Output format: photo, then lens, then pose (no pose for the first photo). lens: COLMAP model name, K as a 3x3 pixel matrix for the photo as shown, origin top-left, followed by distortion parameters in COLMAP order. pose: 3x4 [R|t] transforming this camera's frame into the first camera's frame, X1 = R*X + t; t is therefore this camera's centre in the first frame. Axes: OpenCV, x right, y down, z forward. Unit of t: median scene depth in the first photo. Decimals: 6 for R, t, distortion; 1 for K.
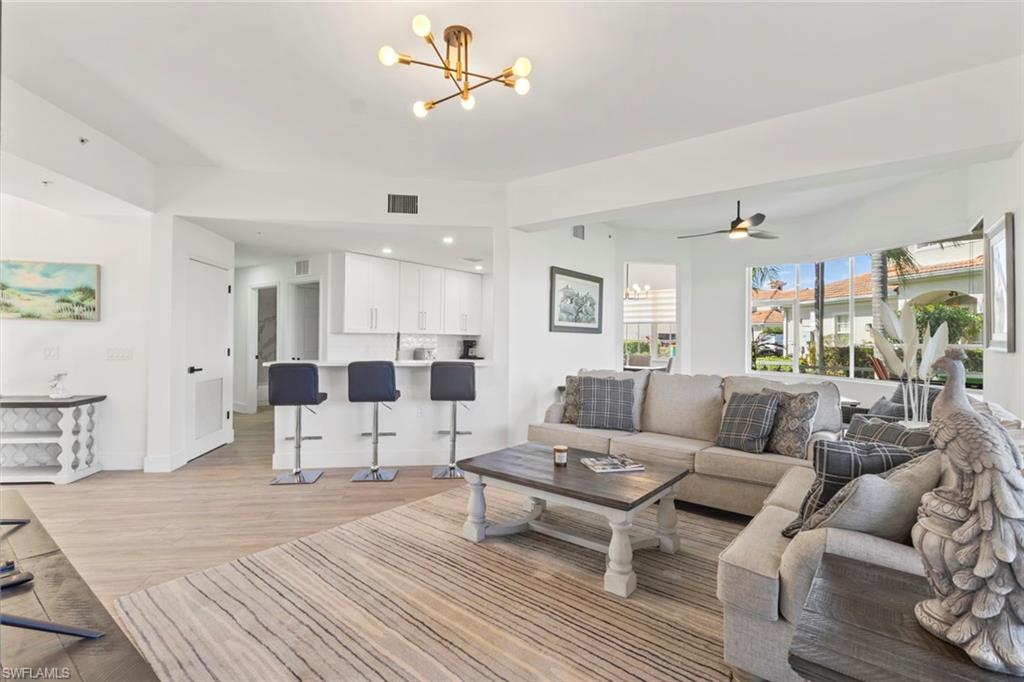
lens RADIAL K [[469.9, 0, 509.2], [0, 469.9, 335.2], [0, 0, 1]] dist [-0.001887, 0.001294]
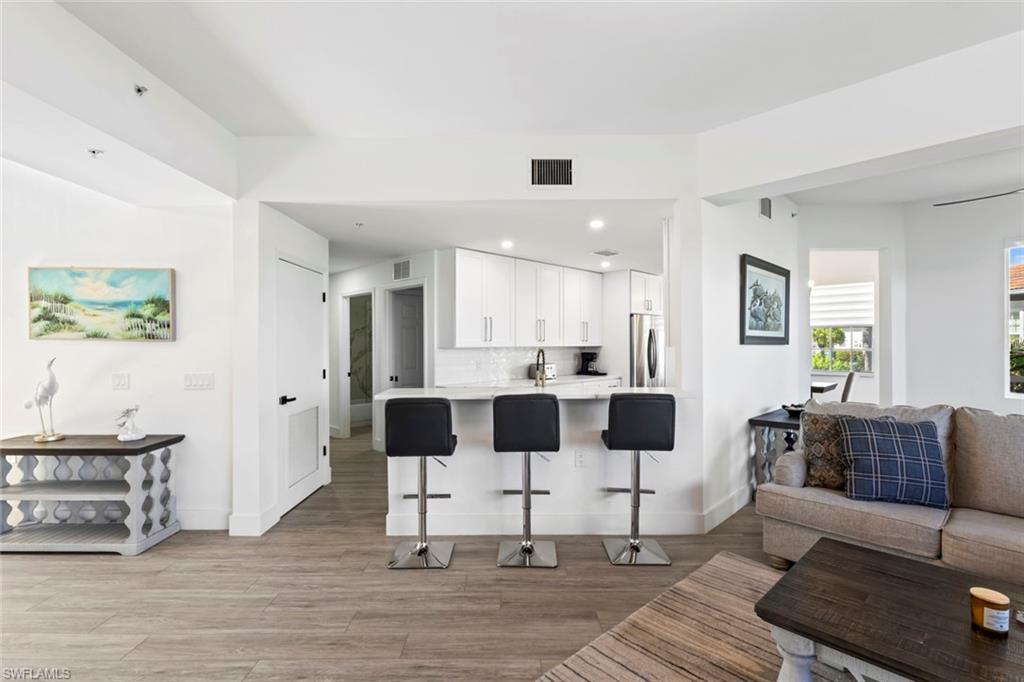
lens RADIAL K [[469.9, 0, 512.2], [0, 469.9, 341.5], [0, 0, 1]] dist [-0.001887, 0.001294]
pose [[0.991134, -0.013140, -0.132218, -0.206088], [0.013376, 0.999910, 0.000893, -0.021509], [0.132194, -0.002654, 0.991220, 0.291832]]
